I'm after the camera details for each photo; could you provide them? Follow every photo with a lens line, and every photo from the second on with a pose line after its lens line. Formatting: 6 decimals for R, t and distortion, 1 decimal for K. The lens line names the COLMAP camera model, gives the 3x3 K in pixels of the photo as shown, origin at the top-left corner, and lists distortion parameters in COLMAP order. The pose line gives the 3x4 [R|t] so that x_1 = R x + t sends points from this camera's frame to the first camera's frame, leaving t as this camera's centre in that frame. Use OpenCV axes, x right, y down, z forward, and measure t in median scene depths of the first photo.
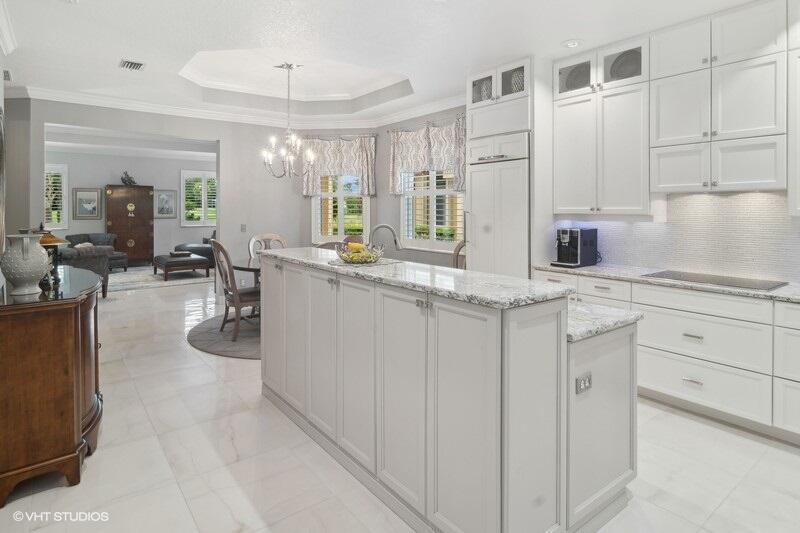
lens RADIAL K [[450.1, 0, 397.8], [0, 450.1, 209.4], [0, 0, 1]] dist [0.003724, 0.000718]
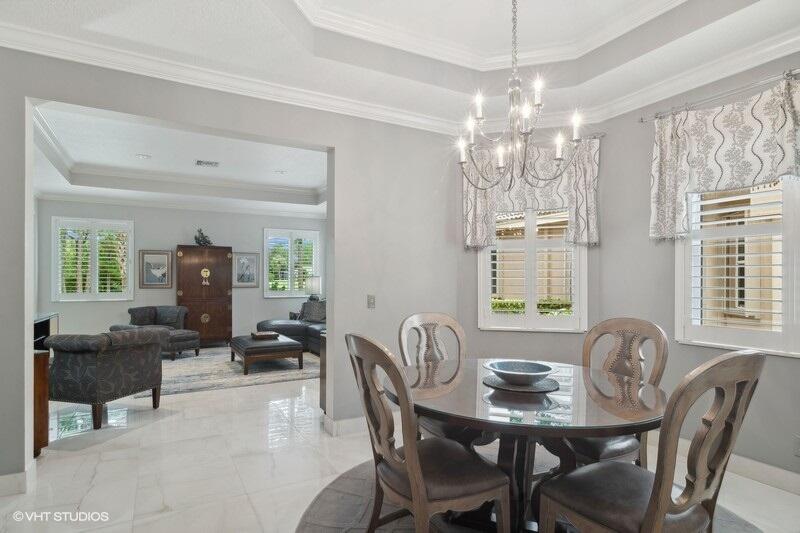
lens RADIAL K [[428.9, 0, 397.6], [0, 428.9, 274.3], [0, 0, 1]] dist [-0.001340, 0.001243]
pose [[0.990483, -0.003201, -0.137597, -0.265491], [0.000867, 0.999855, -0.017019, 0.017895], [0.137632, 0.016738, 0.990342, 0.520539]]
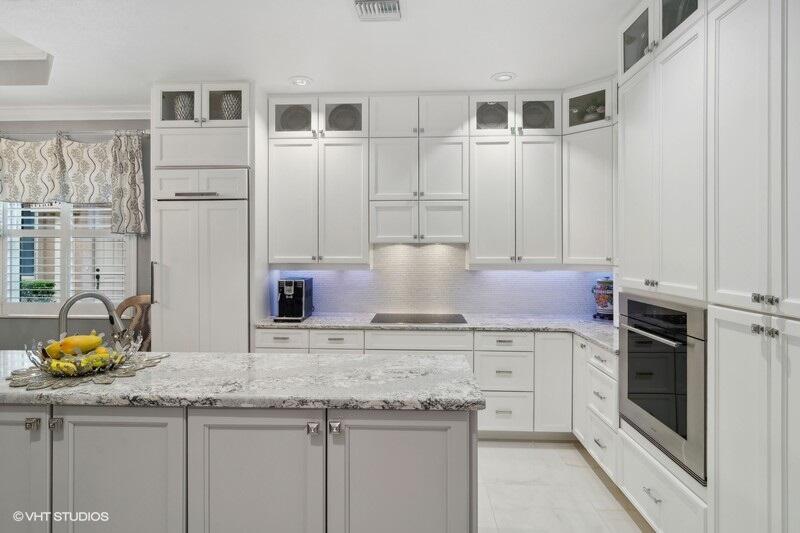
lens RADIAL K [[432.0, 0, 400.1], [0, 432.0, 250.9], [0, 0, 1]] dist [0.002955, 0.000215]
pose [[0.647440, 0.001636, 0.762115, -0.101490], [0.000365, 0.999997, -0.002457, -0.009235], [-0.762116, 0.001869, 0.647438, 0.168484]]
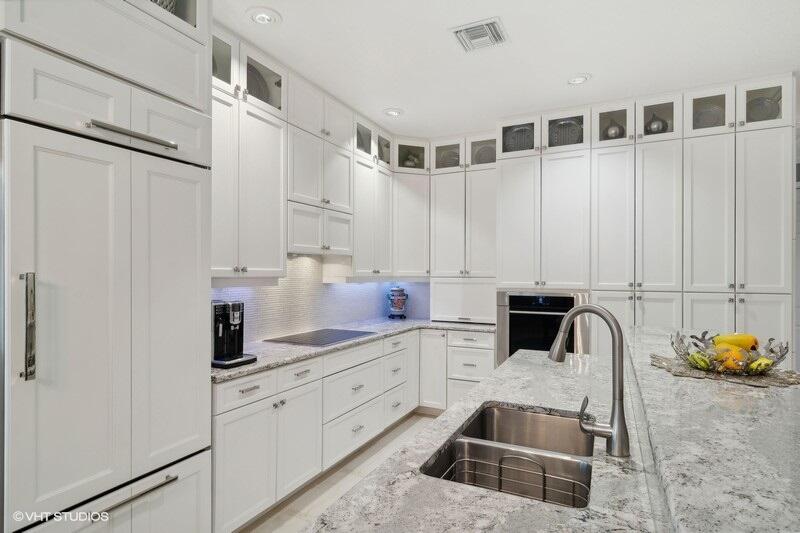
lens RADIAL K [[434.4, 0, 396.4], [0, 434.4, 272.3], [0, 0, 1]] dist [0.002516, 0.000998]
pose [[-0.441124, 0.001200, 0.897445, -0.167198], [-0.002487, 0.999994, -0.002559, 0.002359], [-0.897443, -0.003361, -0.441119, 0.700341]]
